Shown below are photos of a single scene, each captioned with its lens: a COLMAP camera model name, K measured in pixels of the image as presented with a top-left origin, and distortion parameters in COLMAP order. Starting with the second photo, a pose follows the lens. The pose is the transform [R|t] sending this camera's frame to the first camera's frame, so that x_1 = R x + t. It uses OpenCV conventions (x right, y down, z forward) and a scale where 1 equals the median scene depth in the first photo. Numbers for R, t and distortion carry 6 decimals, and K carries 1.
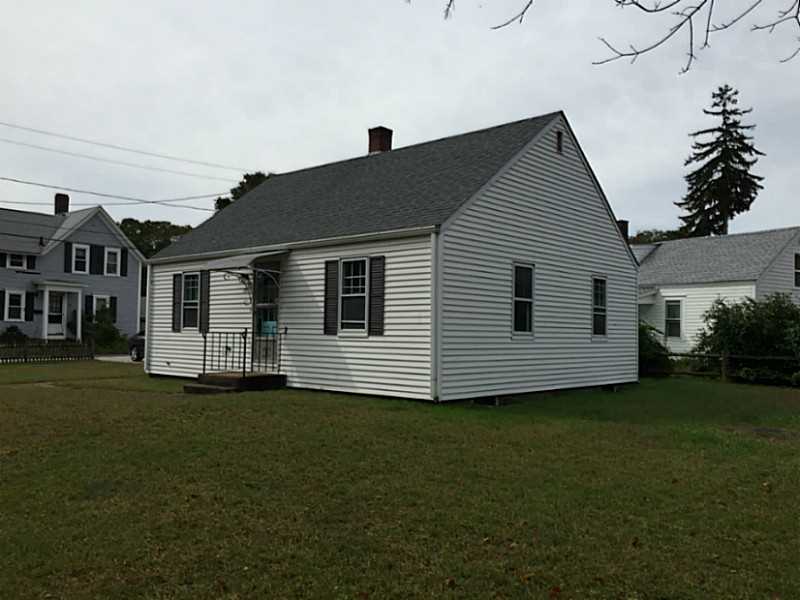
lens RADIAL K [[697.8, 0, 400.8], [0, 697.8, 304.2], [0, 0, 1]] dist [0.075839, -0.084601]
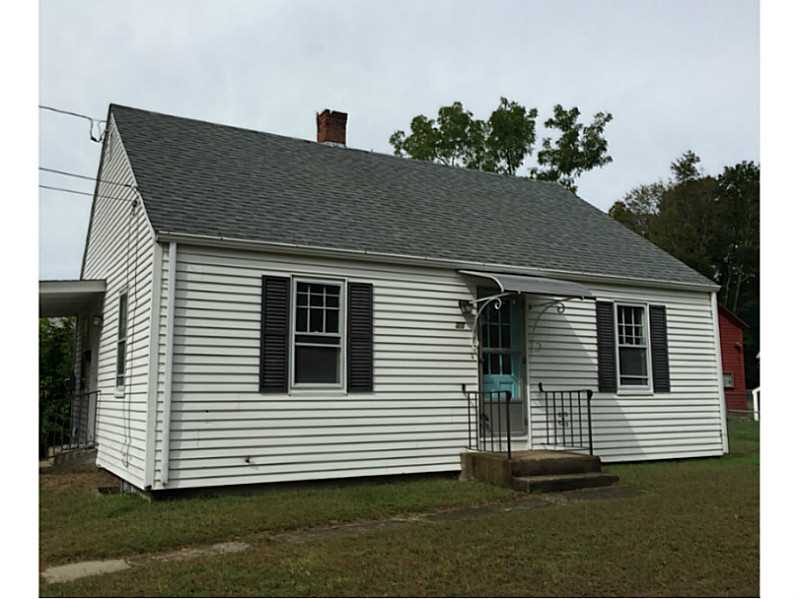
lens RADIAL K [[745.1, 0, 400.2], [0, 745.1, 294.4], [0, 0, 1]] dist [0.052244, 0.000000]
pose [[0.318709, 0.101658, 0.942386, -0.920267], [-0.036780, 0.994810, -0.094875, 0.019878], [-0.947139, -0.004424, 0.320793, 0.861291]]
